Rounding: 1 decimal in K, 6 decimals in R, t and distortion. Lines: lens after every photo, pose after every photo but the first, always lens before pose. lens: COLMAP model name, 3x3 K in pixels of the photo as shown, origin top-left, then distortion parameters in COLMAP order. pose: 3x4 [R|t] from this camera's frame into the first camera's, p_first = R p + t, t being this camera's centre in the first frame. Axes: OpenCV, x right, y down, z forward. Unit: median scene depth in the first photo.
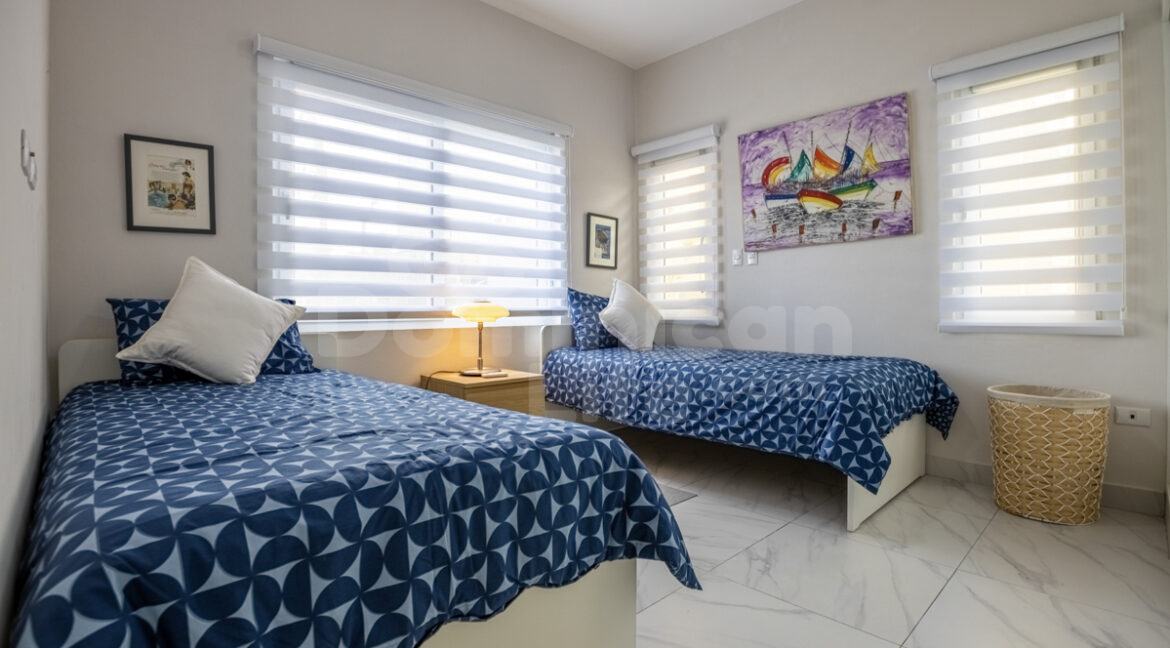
lens RADIAL K [[562.3, 0, 596.9], [0, 562.3, 321.9], [0, 0, 1]] dist [-0.045200, 0.010810]
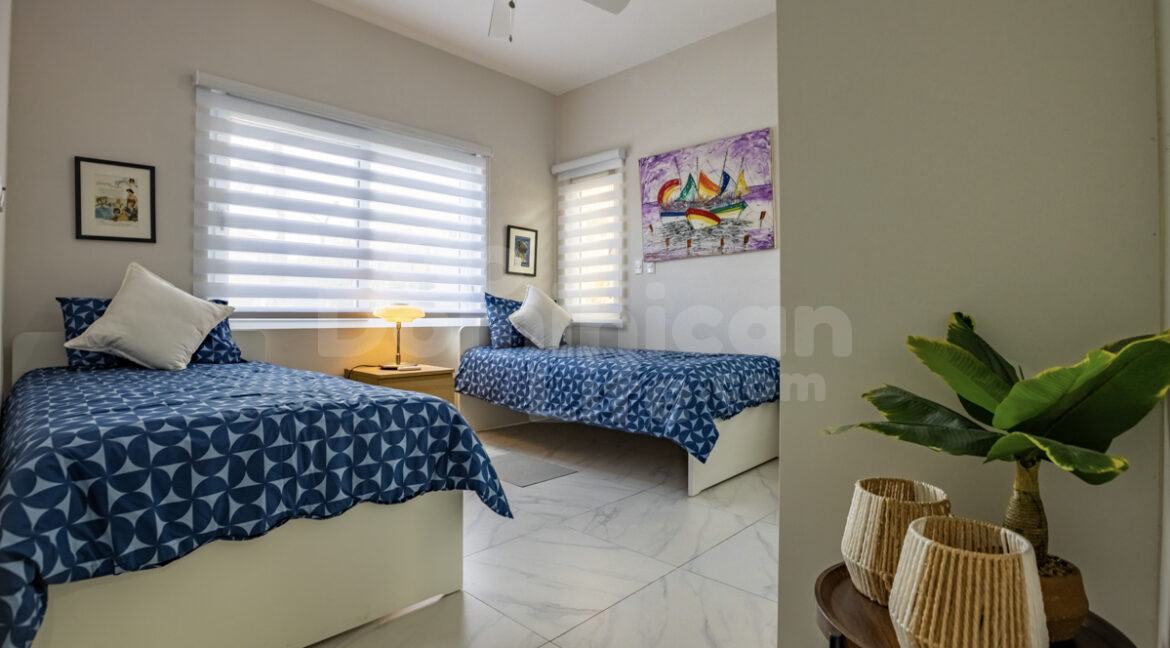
lens RADIAL K [[562.3, 0, 589.8], [0, 562.3, 318.5], [0, 0, 1]] dist [-0.045200, 0.010810]
pose [[0.998795, 0.007272, 0.048540, 0.166447], [-0.006401, 0.999816, -0.018071, 0.014761], [-0.048663, 0.017738, 0.998658, -0.193802]]
